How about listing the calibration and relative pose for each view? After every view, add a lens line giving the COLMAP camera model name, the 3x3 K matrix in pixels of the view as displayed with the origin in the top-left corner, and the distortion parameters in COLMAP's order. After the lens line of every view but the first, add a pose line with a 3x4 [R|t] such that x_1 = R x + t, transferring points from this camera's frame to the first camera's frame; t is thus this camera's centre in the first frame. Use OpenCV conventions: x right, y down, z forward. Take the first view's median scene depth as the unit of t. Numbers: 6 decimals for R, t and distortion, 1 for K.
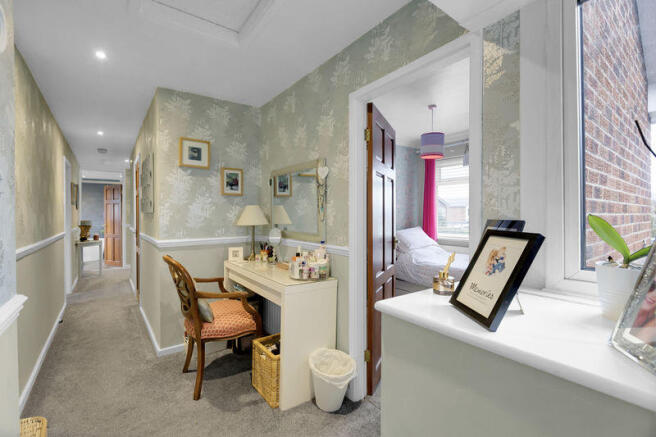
lens RADIAL K [[294.1, 0, 327.0], [0, 294.1, 218.1], [0, 0, 1]] dist [-0.017221, -0.000616]
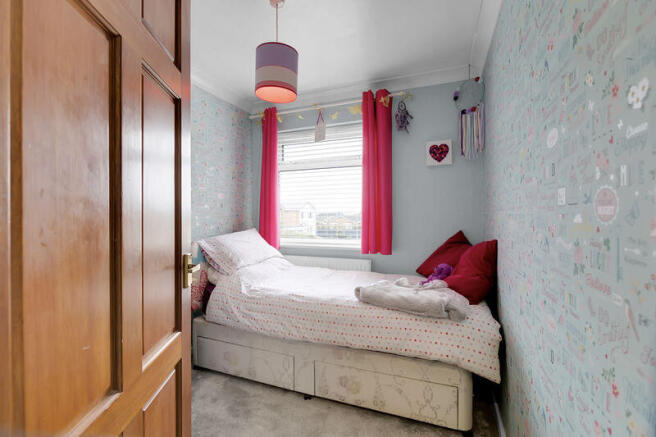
lens RADIAL K [[294.1, 0, 326.7], [0, 294.1, 219.7], [0, 0, 1]] dist [-0.017221, -0.000616]
pose [[0.857648, 0.001084, 0.514237, 0.121163], [0.003876, 0.999956, -0.008572, 0.015367], [-0.514223, 0.009345, 0.857605, 0.370039]]
